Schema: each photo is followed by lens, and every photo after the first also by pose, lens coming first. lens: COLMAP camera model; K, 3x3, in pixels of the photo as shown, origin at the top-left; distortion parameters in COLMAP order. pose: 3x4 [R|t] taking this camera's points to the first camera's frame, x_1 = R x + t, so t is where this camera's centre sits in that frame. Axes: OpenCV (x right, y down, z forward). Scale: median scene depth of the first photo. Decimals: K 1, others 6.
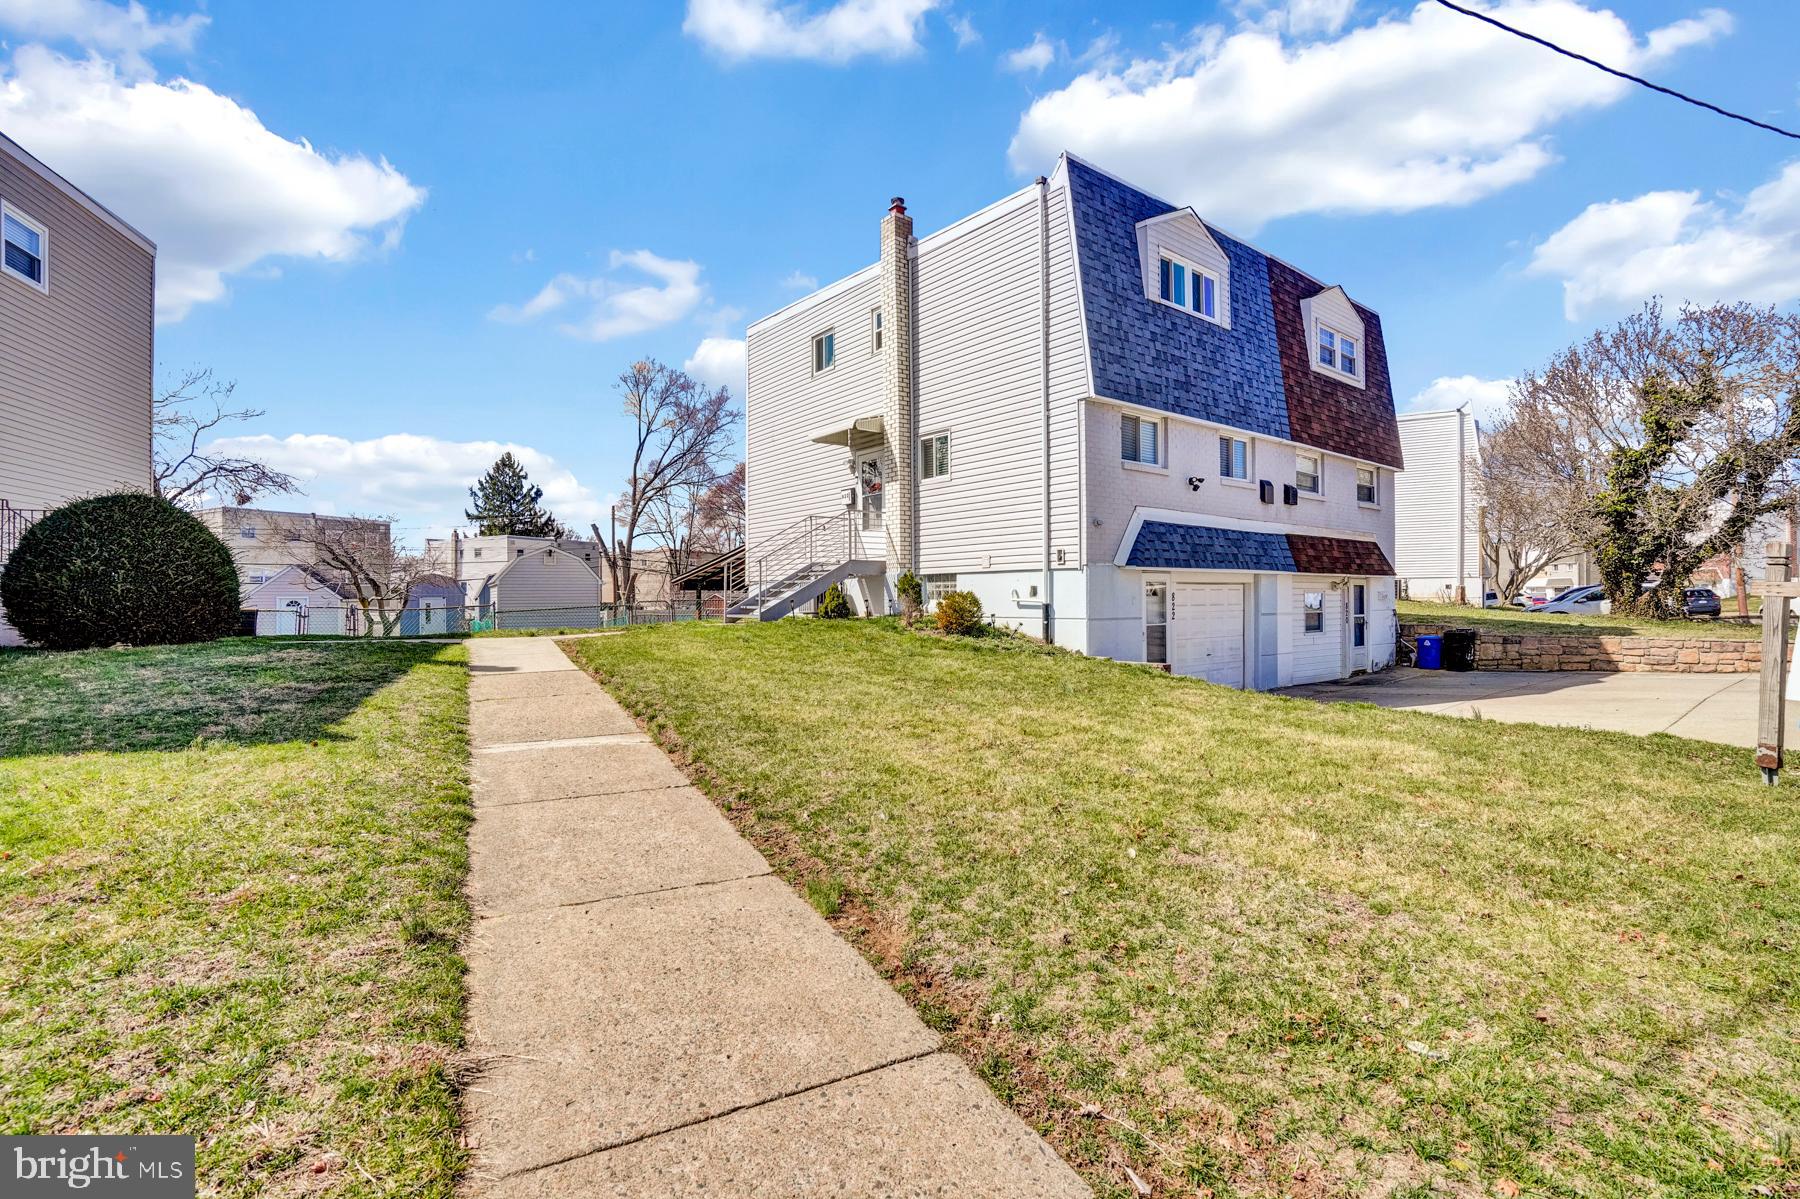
lens RADIAL K [[828.3, 0, 889.4], [0, 828.3, 594.0], [0, 0, 1]] dist [-0.050216, 0.016812]
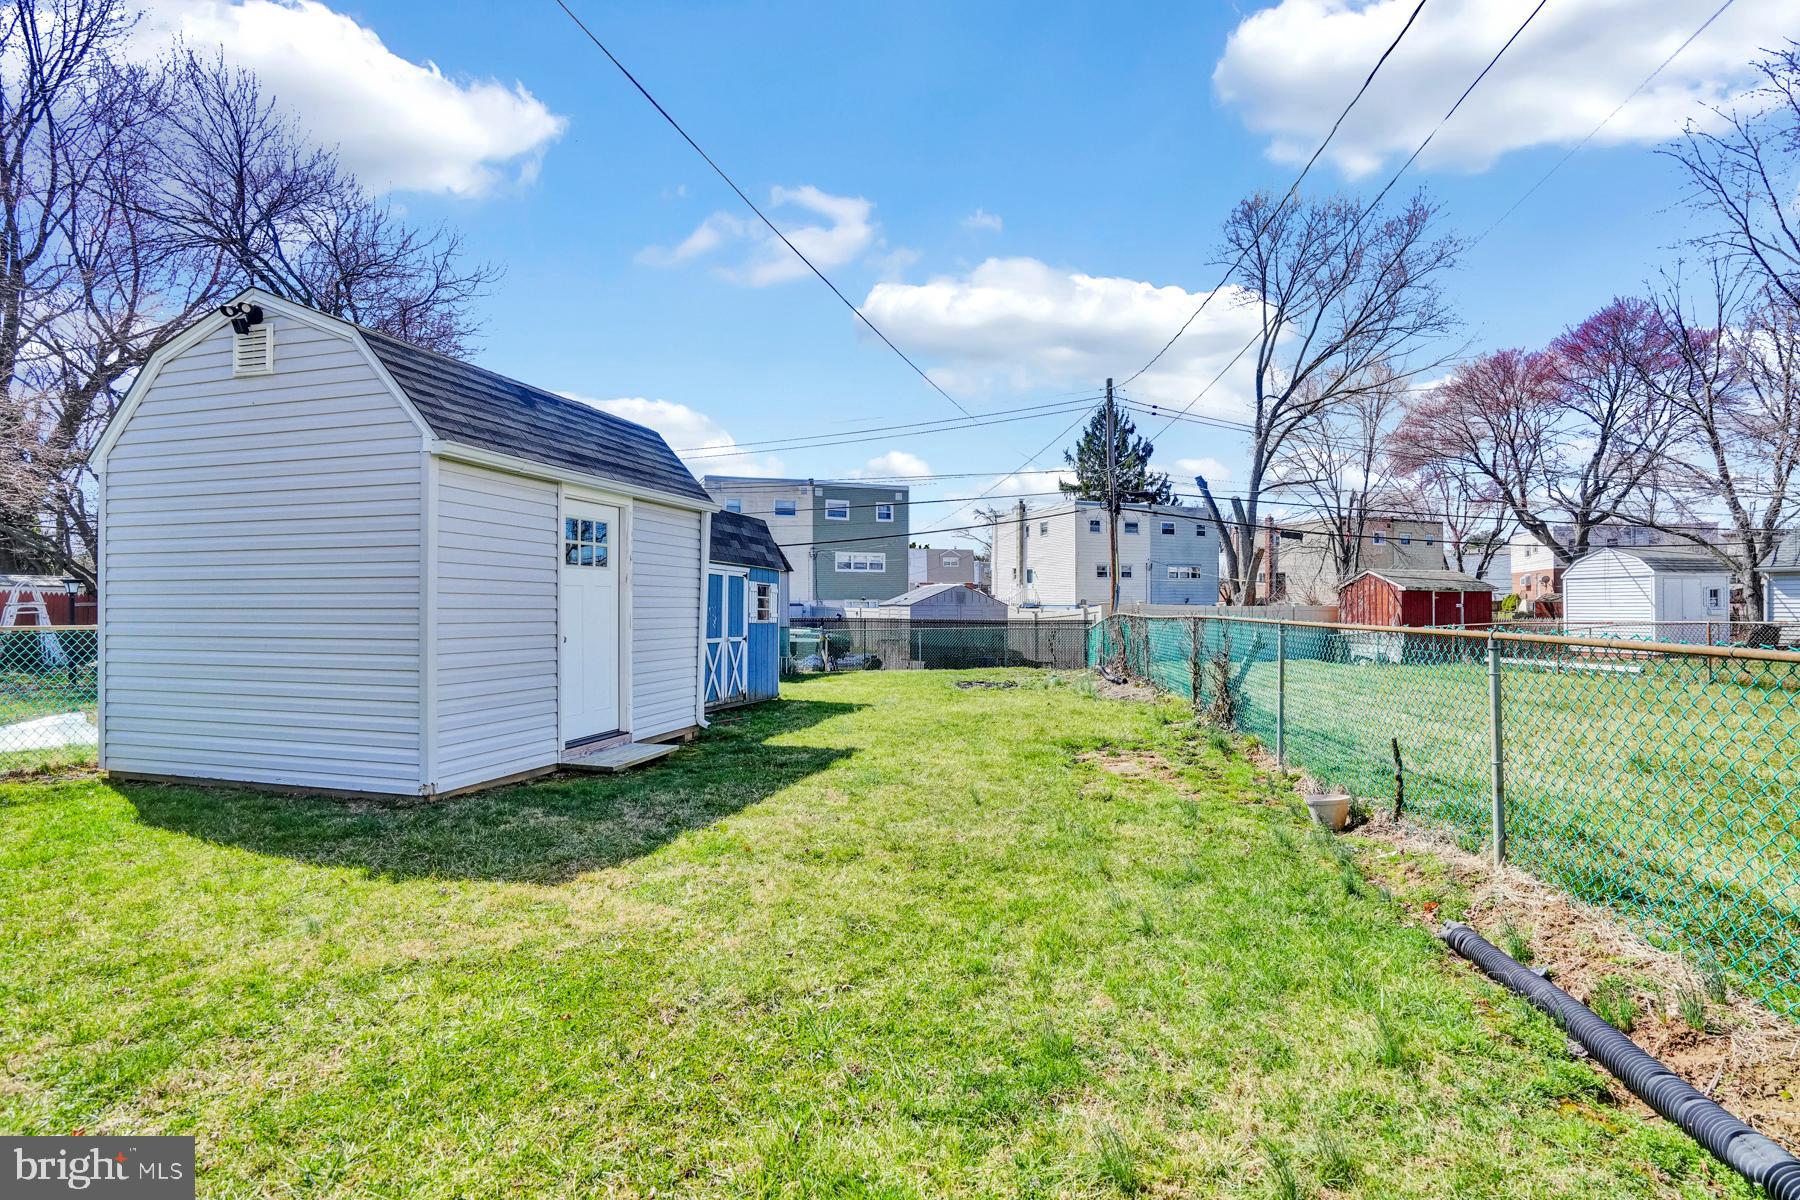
lens RADIAL K [[871.3, 0, 911.8], [0, 871.3, 595.0], [0, 0, 1]] dist [-0.035988, 0.009869]
pose [[0.713333, -0.002428, -0.700821, -0.199877], [0.001788, 0.999997, -0.001644, 0.051640], [0.700823, -0.000080, 0.713335, 1.785643]]
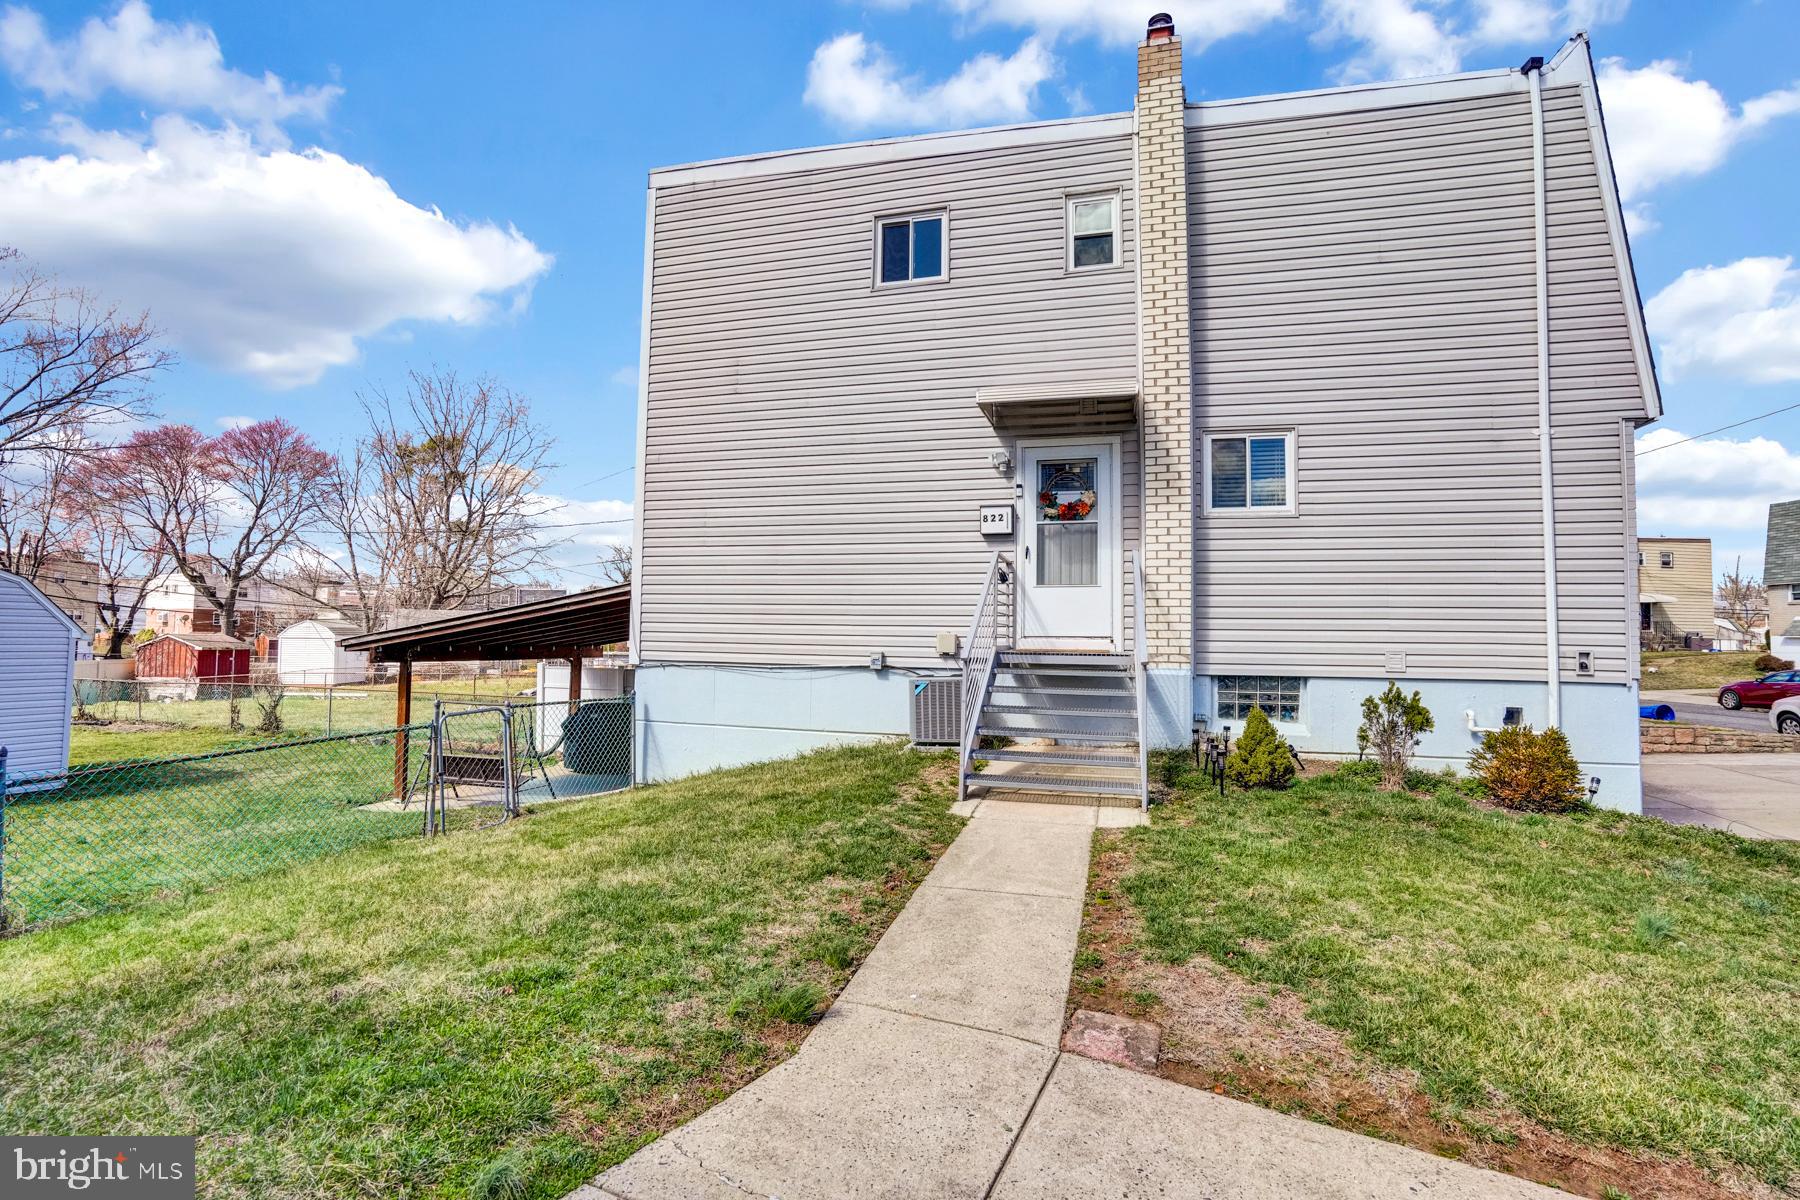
lens RADIAL K [[828.3, 0, 900.5], [0, 828.3, 598.8], [0, 0, 1]] dist [-0.050216, 0.016812]
pose [[0.799807, 0.045533, 0.598527, -0.452825], [-0.023535, 0.998731, -0.044530, -0.043345], [-0.599795, 0.021529, 0.799864, 0.651789]]
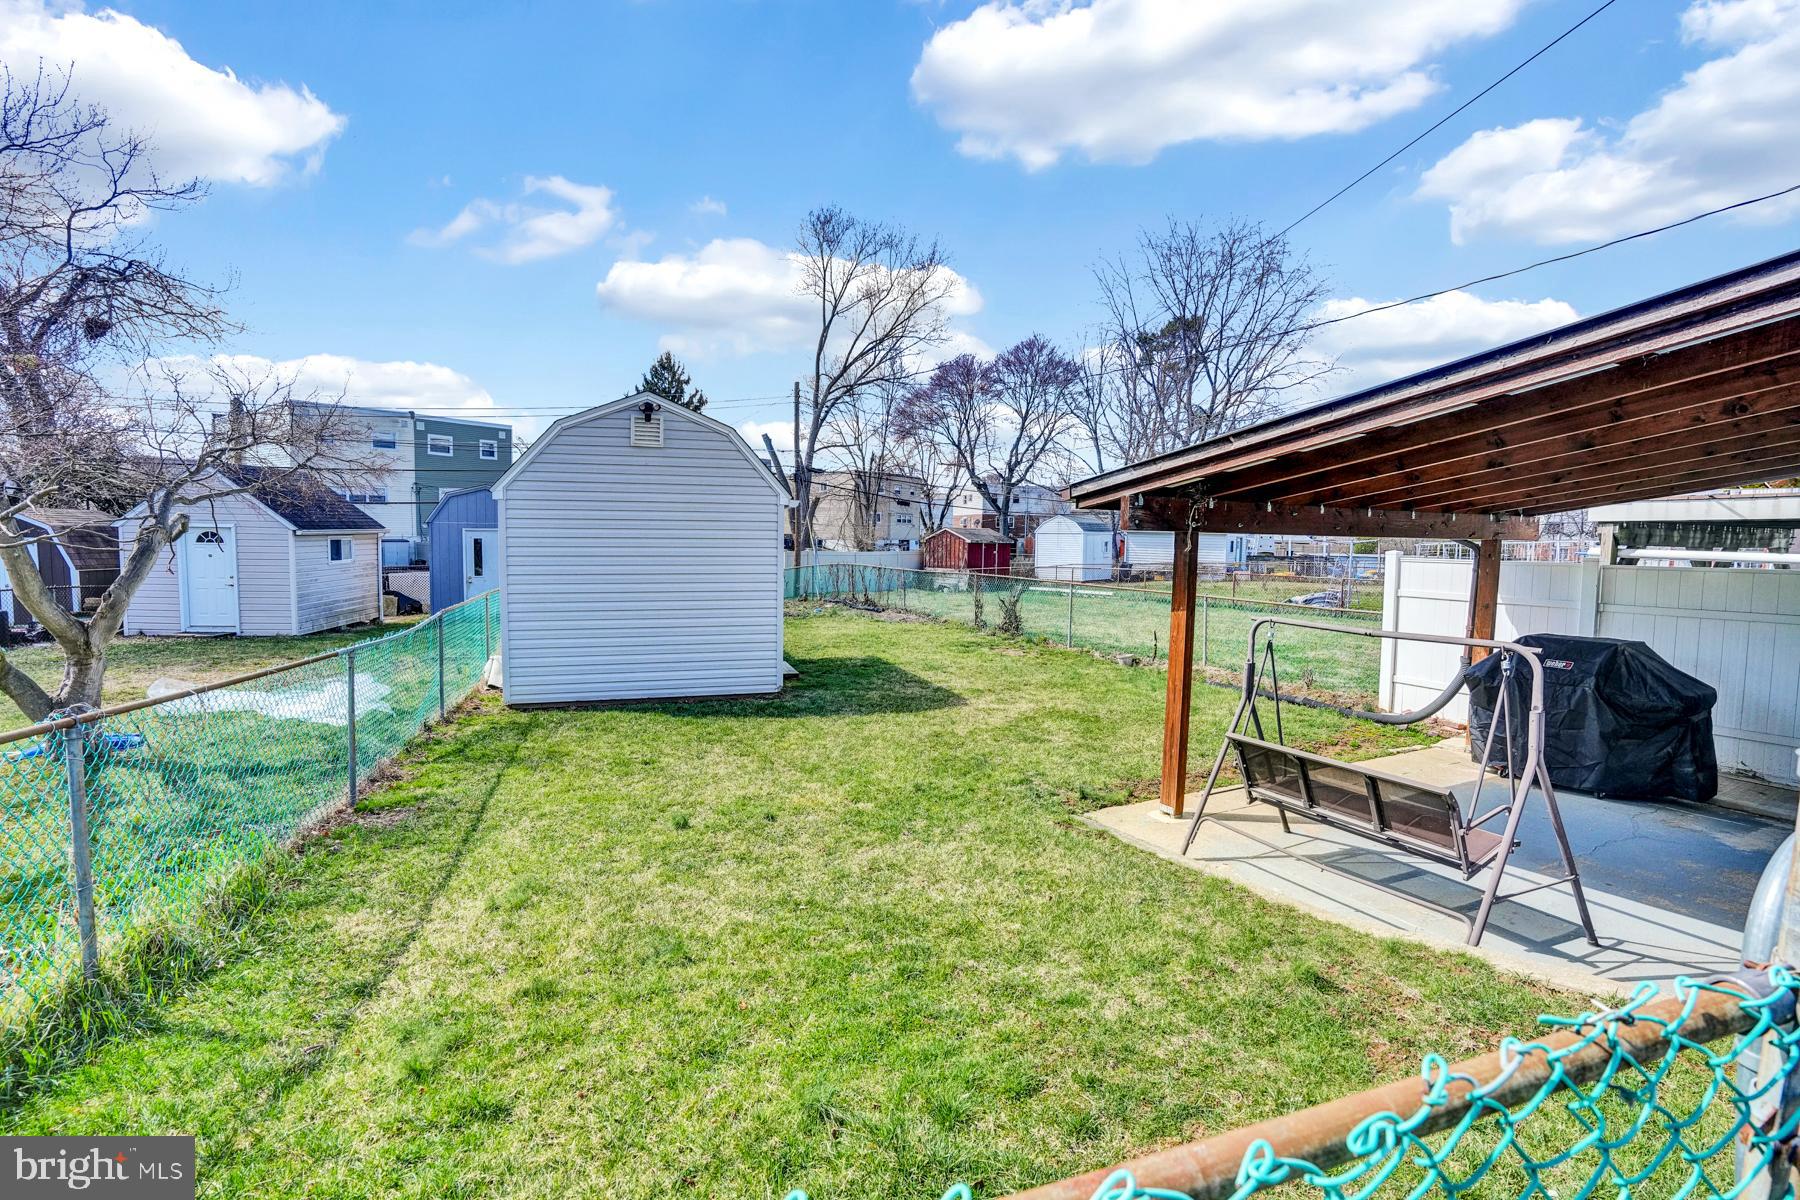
lens RADIAL K [[828.3, 0, 901.9], [0, 828.3, 594.2], [0, 0, 1]] dist [-0.050216, 0.016812]
pose [[0.982594, 0.033813, -0.182665, -0.416921], [-0.018899, 0.996389, 0.082779, -0.002360], [0.184804, -0.077886, 0.979684, 1.219702]]
